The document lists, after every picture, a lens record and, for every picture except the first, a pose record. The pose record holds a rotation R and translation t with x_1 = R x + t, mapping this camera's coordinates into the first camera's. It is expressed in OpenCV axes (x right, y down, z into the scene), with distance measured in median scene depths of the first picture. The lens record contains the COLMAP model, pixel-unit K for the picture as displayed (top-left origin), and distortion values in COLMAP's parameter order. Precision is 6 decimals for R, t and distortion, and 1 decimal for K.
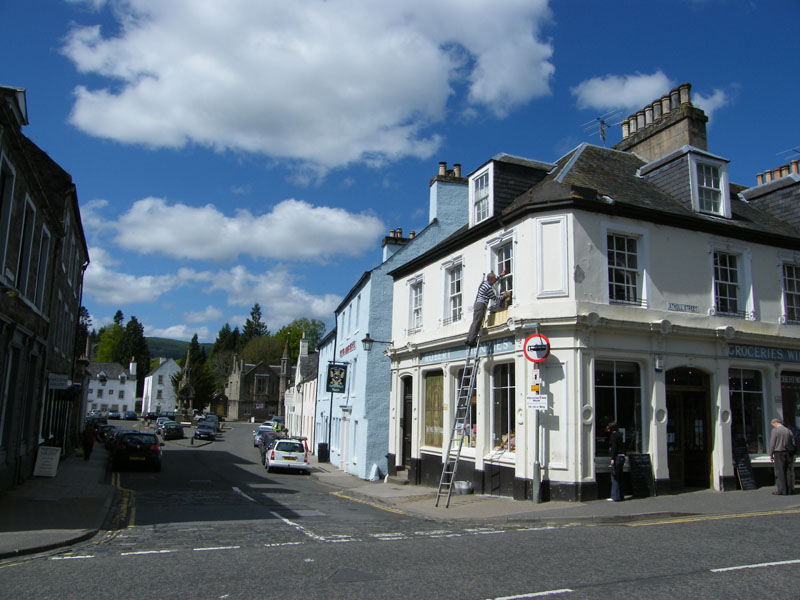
lens RADIAL K [[647.6, 0, 399.3], [0, 647.6, 303.2], [0, 0, 1]] dist [-0.139367, 0.099752]
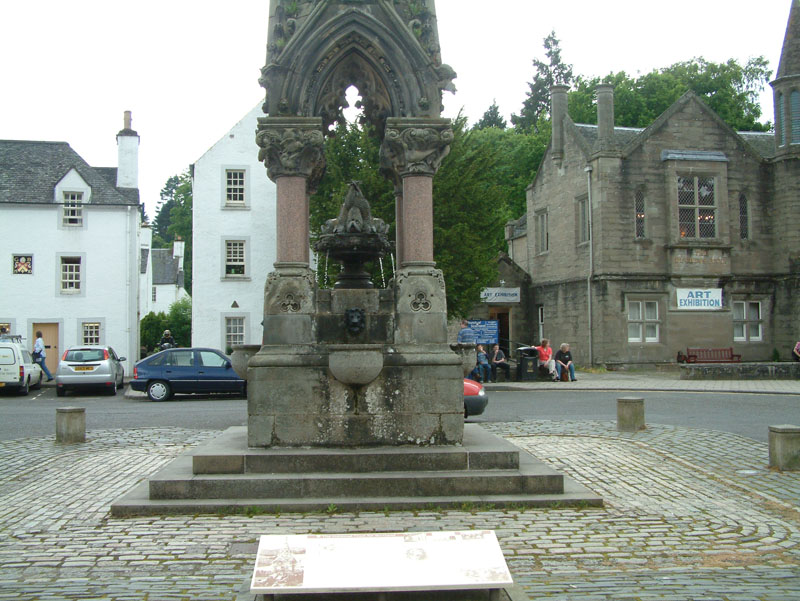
lens RADIAL K [[983.3, 0, 406.6], [0, 983.3, 305.6], [0, 0, 1]] dist [-0.088204, 0.000000]
pose [[0.960720, -0.040708, -0.274517, -0.238192], [0.076008, 0.989956, 0.119204, 0.124664], [0.266907, -0.135388, 0.954165, 0.710907]]
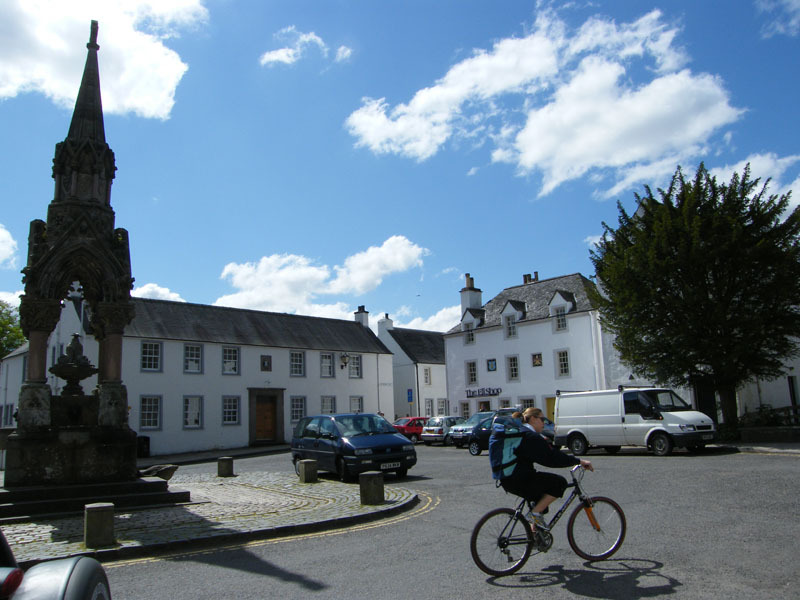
lens RADIAL K [[647.6, 0, 397.5], [0, 647.6, 298.6], [0, 0, 1]] dist [-0.139367, 0.099752]
pose [[0.199019, -0.209754, -0.957285, -0.139126], [0.205616, 0.964021, -0.168482, 0.150993], [0.958182, -0.163302, 0.234988, 0.849626]]
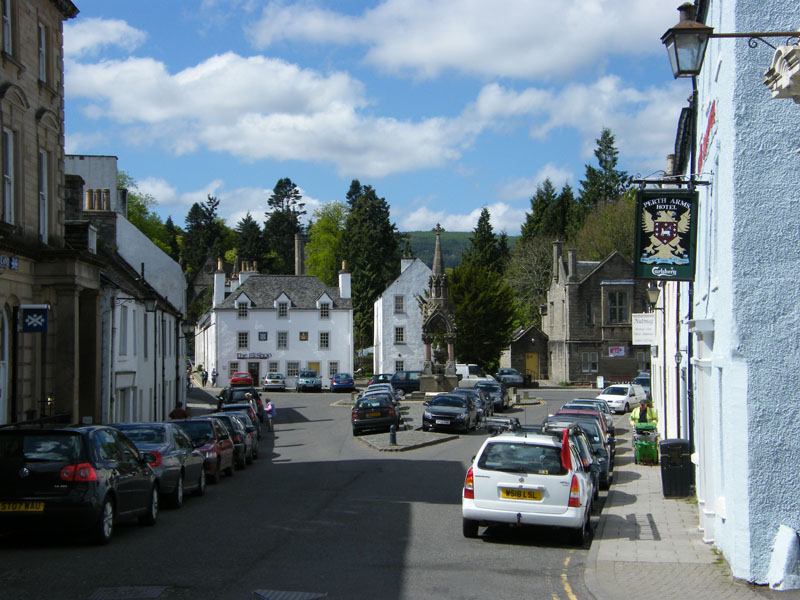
lens RADIAL K [[1318.0, 0, 396.6], [0, 1318.0, 301.0], [0, 0, 1]] dist [0.146887, 0.000000]
pose [[0.917941, -0.046315, -0.394004, 0.009155], [0.092342, 0.990827, 0.098665, 0.020602], [0.385820, -0.126952, 0.913798, 0.103580]]
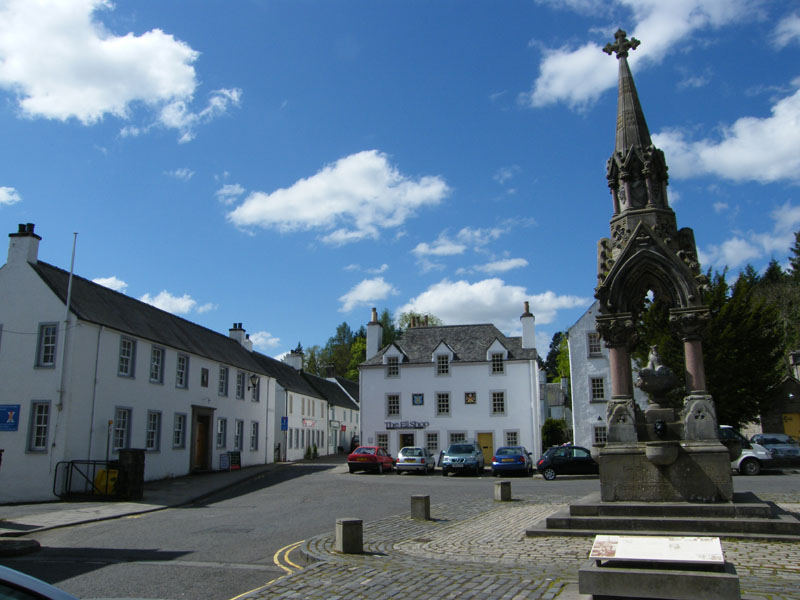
lens RADIAL K [[647.6, 0, 407.3], [0, 647.6, 300.1], [0, 0, 1]] dist [-0.139367, 0.099752]
pose [[0.731400, -0.181422, -0.657373, -0.226273], [0.140706, 0.983369, -0.114839, 0.122228], [0.667275, -0.008503, 0.744763, 0.692912]]
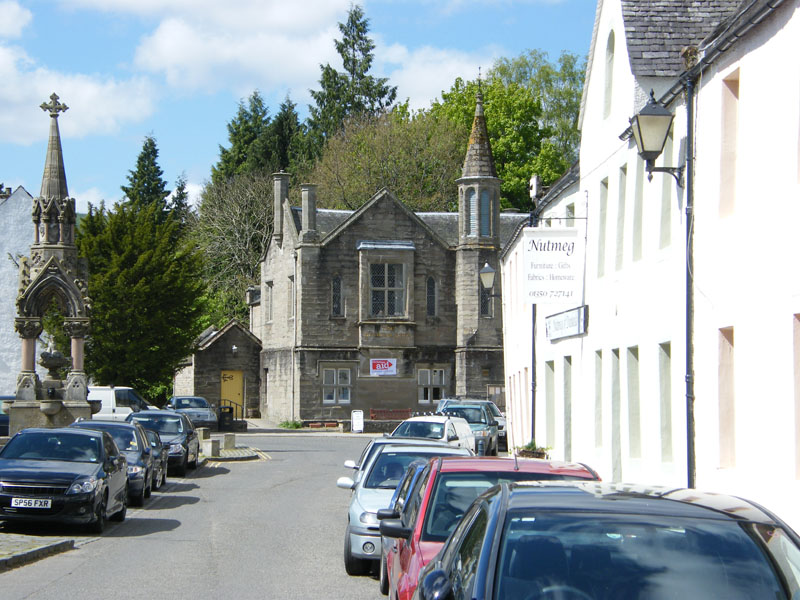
lens RADIAL K [[1852.9, 0, 440.4], [0, 1852.9, 289.5], [0, 0, 1]] dist [0.361055, 0.000000]
pose [[0.983047, -0.033641, -0.180240, -0.065755], [0.052021, 0.993802, 0.098240, 0.062494], [0.175818, -0.105950, 0.978704, 0.306642]]
